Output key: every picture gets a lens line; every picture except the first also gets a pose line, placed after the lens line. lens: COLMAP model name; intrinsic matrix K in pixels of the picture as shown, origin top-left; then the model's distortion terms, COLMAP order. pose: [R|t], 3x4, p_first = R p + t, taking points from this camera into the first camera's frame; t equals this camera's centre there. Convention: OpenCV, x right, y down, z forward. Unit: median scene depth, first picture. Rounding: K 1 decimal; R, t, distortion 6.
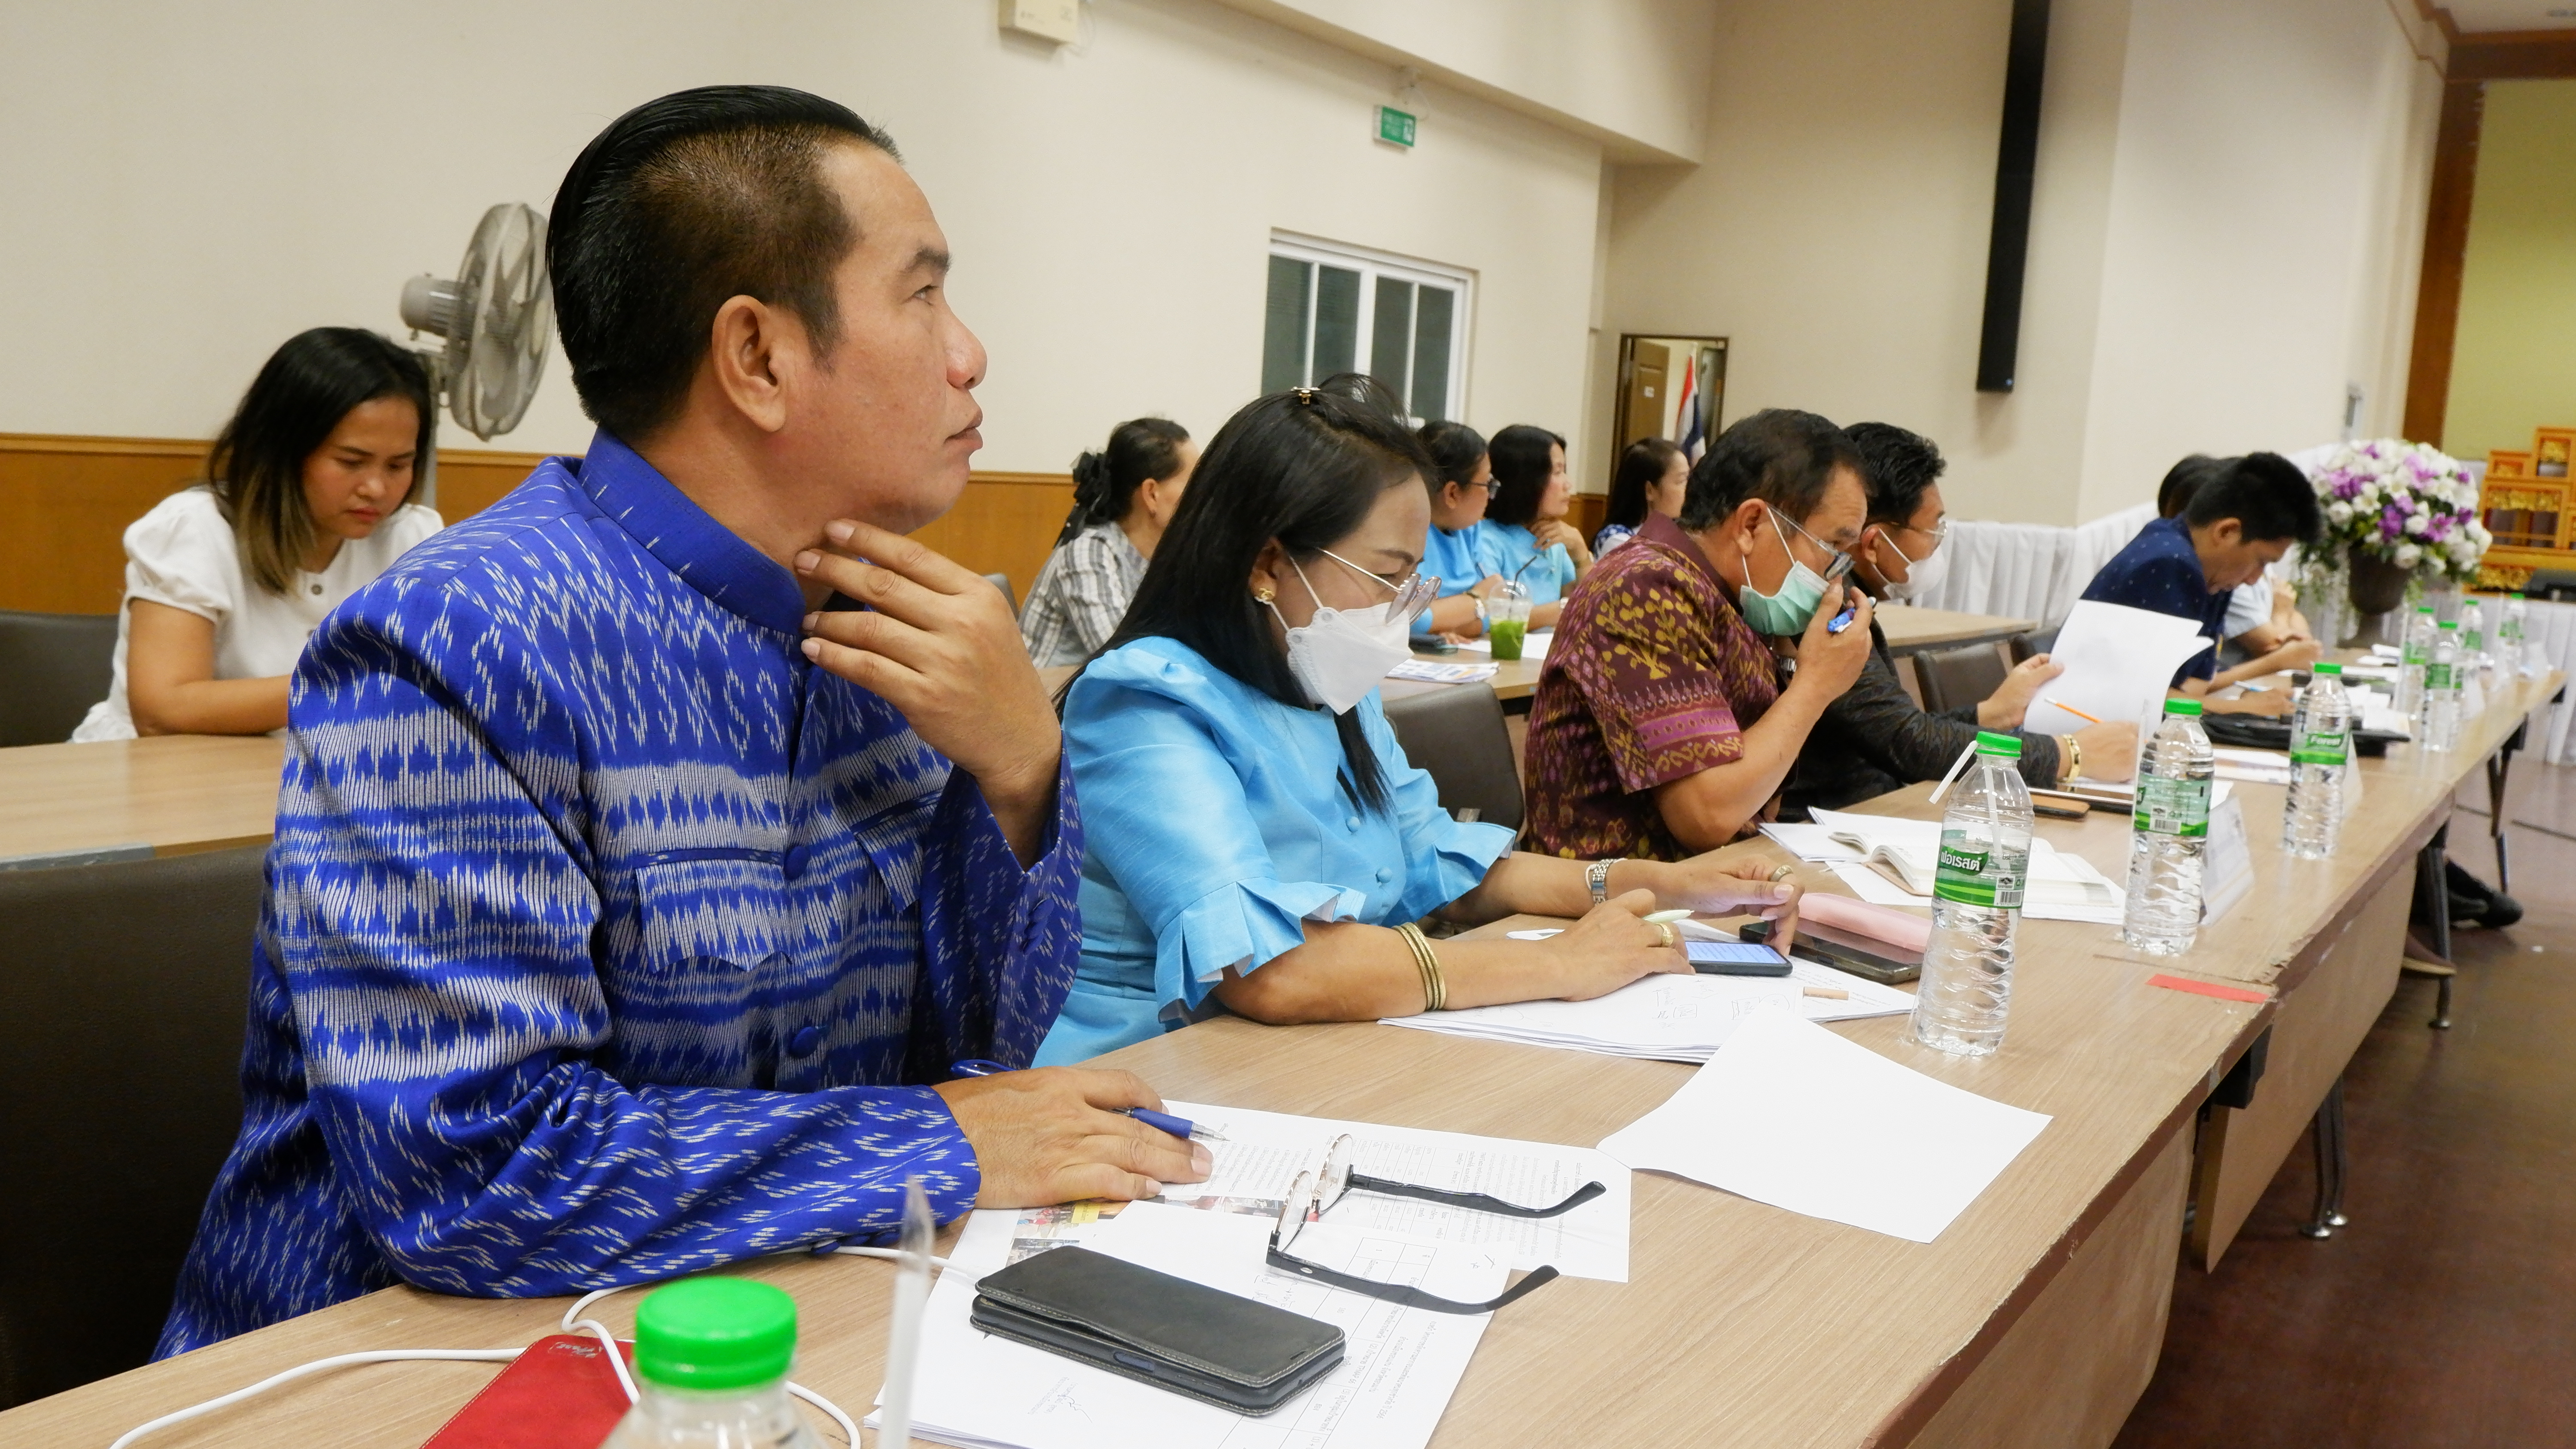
lens RADIAL K [[2119.6, 0, 1297.9], [0, 2119.6, 751.5], [0, 0, 1]] dist [0.010092, -0.040118]
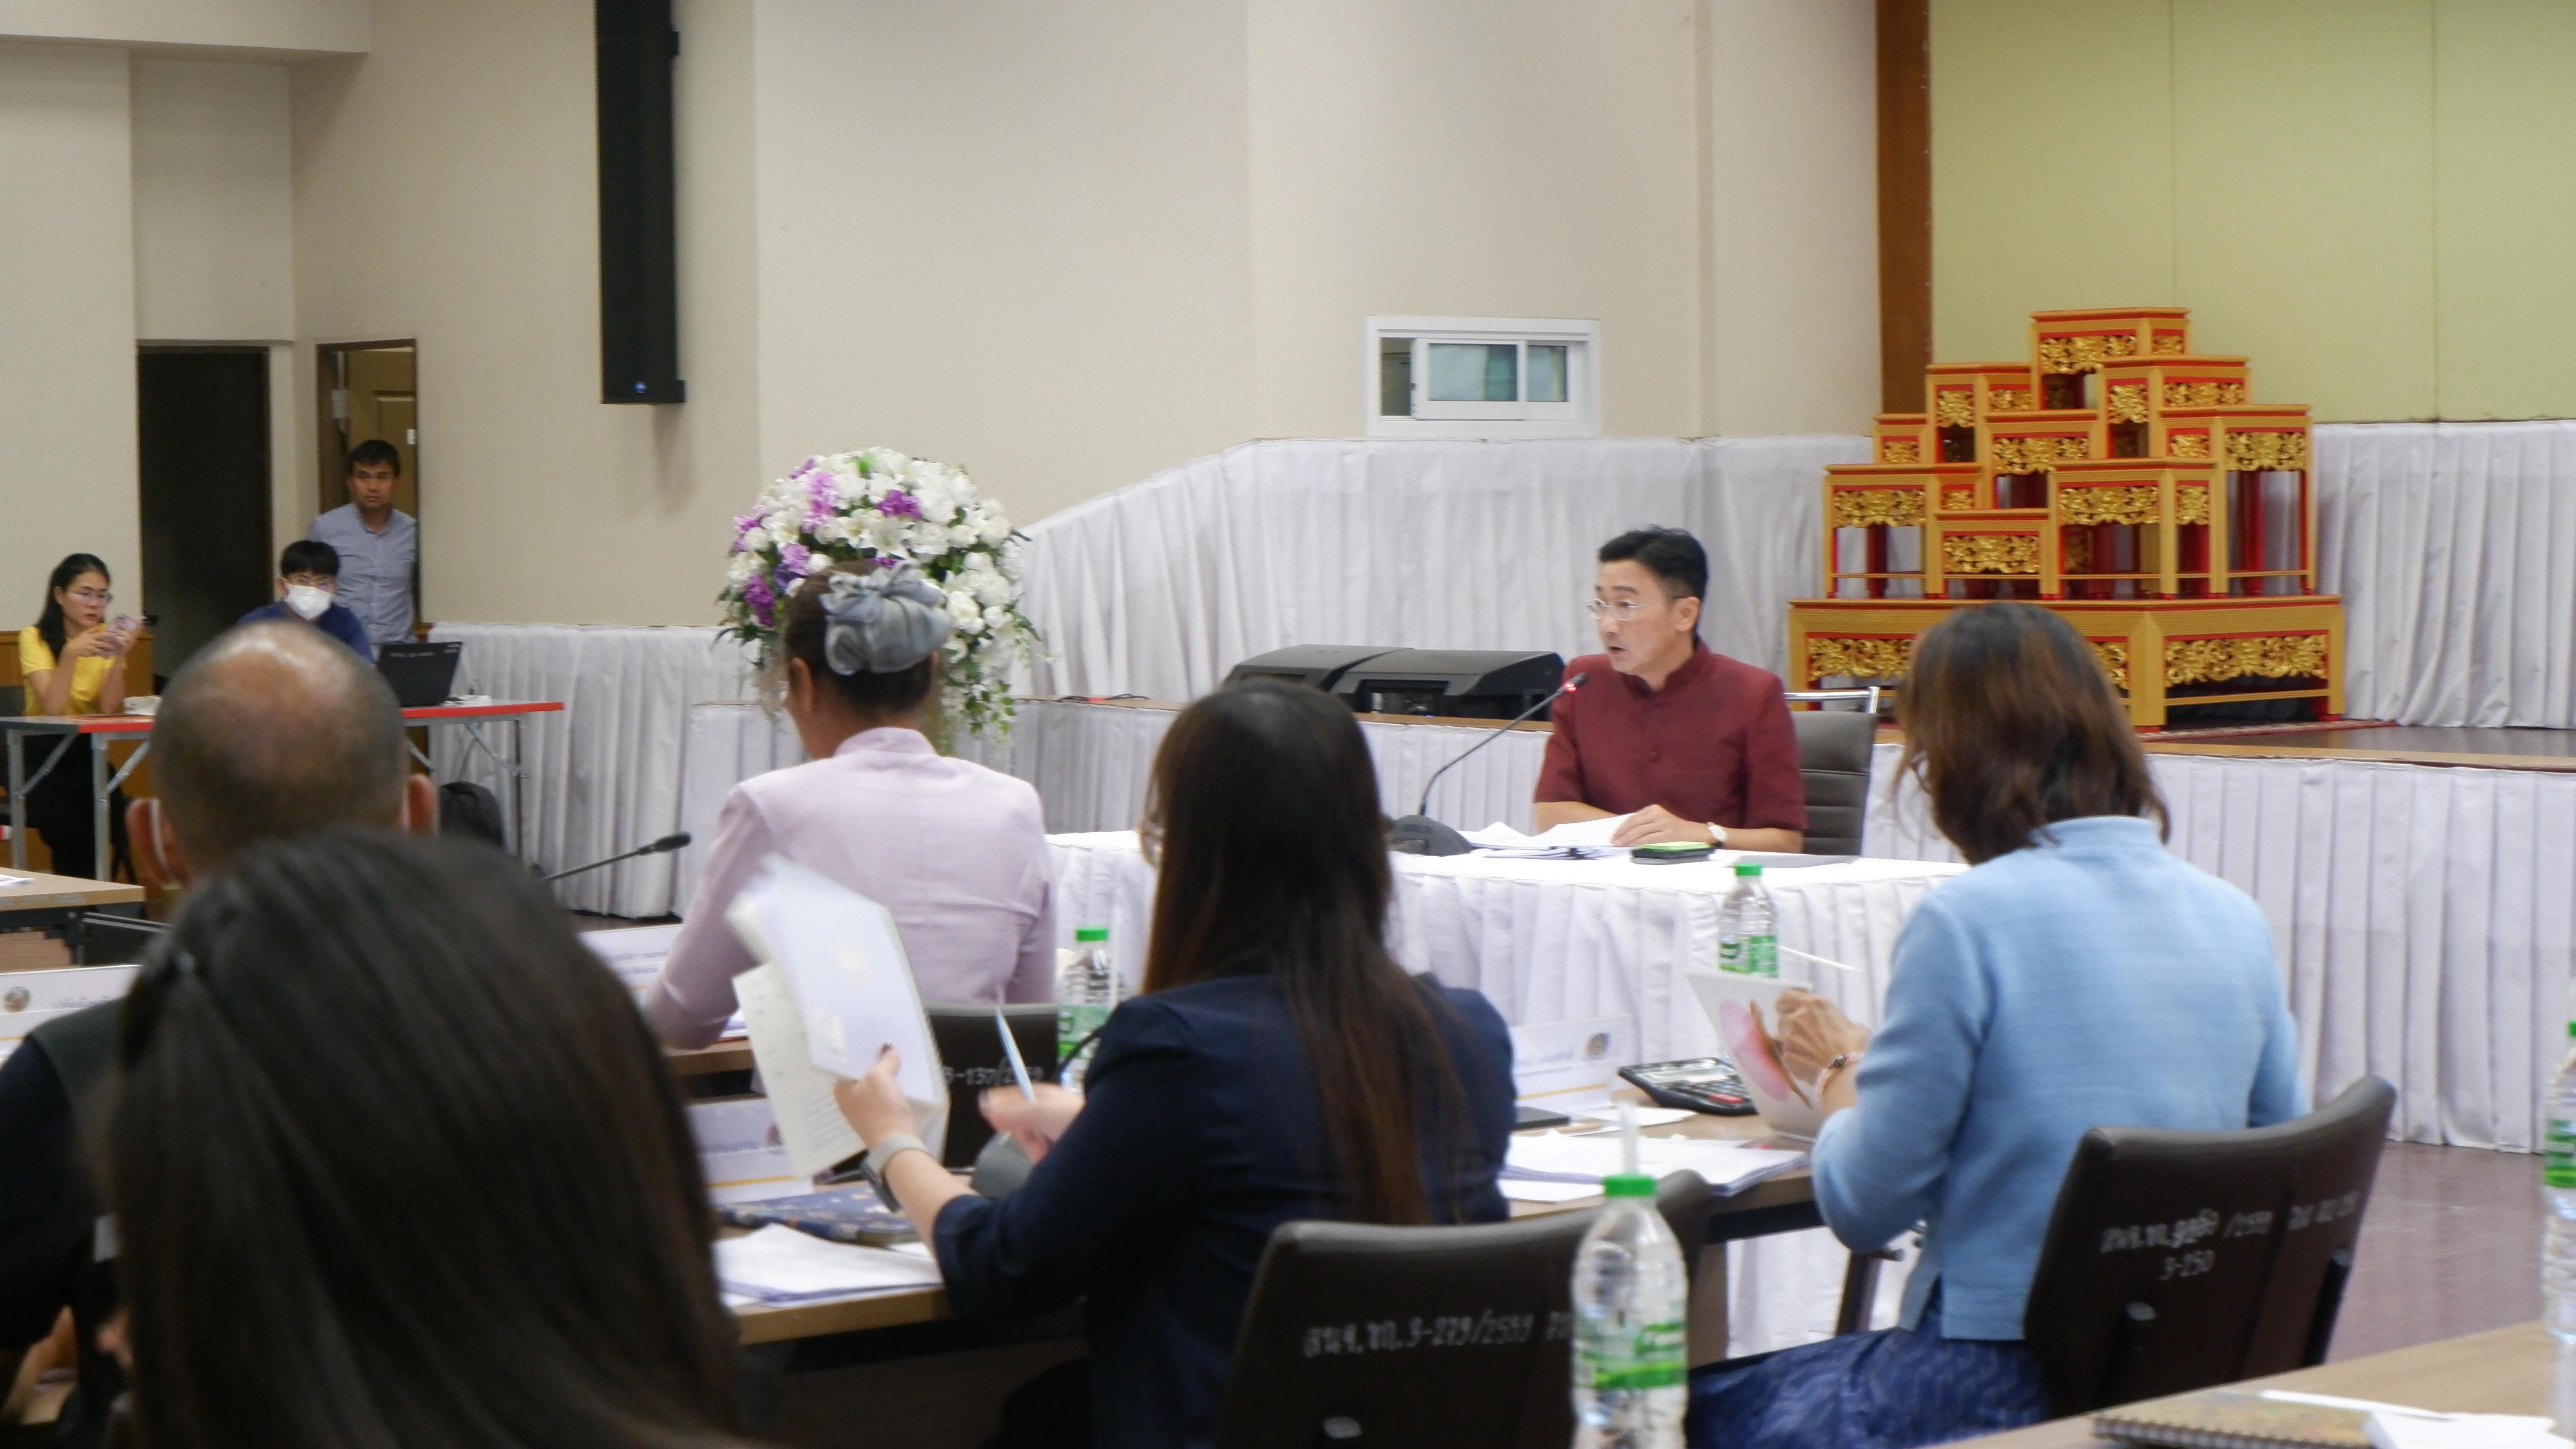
lens RADIAL K [[5009.2, 0, 1181.2], [0, 5009.2, 756.7], [0, 0, 1]] dist [-0.097225, 0.000000]
pose [[0.952686, -0.060691, -0.297837, 1.038362], [0.030259, 0.993933, -0.105747, 0.088363], [0.302447, 0.091731, 0.948742, -0.280930]]
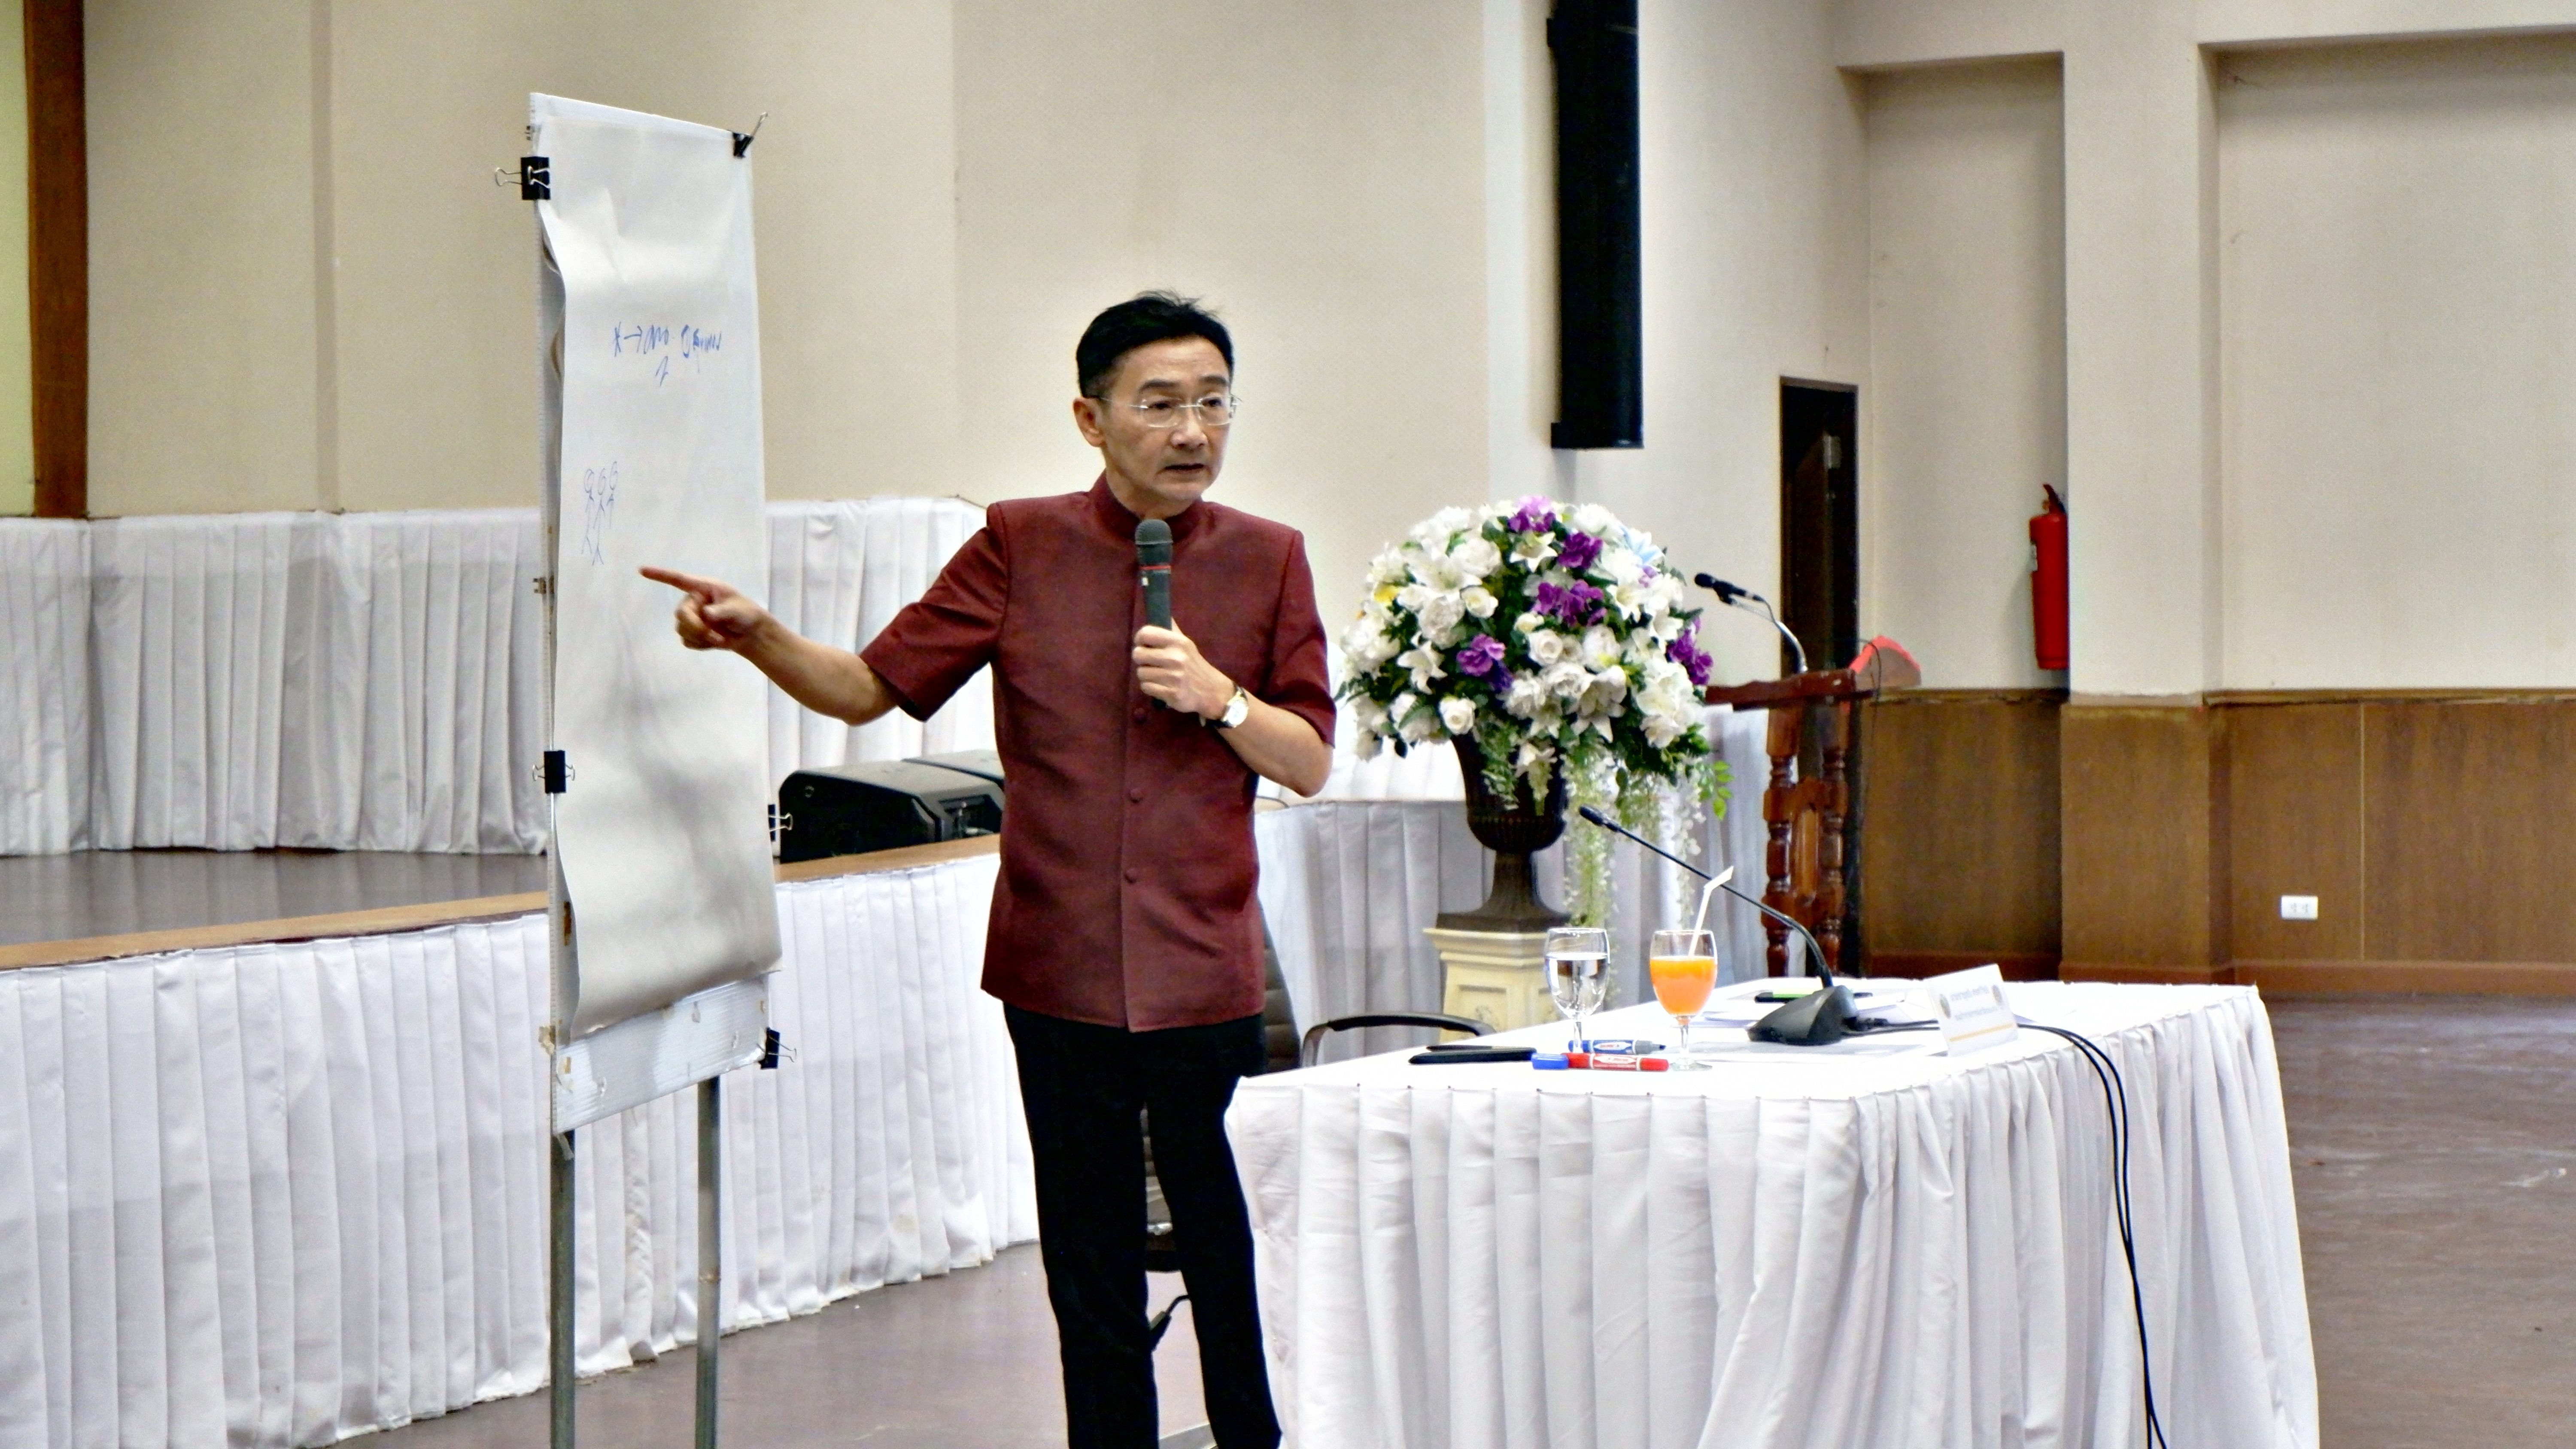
lens RADIAL K [[4999.7, 0, 1277.8], [0, 4999.7, 721.3], [0, 0, 1]] dist [-0.045321, 0.000000]
pose [[-0.130368, -0.083832, 0.987915, 0.214804], [0.144778, 0.984129, 0.102616, -0.098153], [-0.980838, 0.156406, -0.116161, 0.693170]]
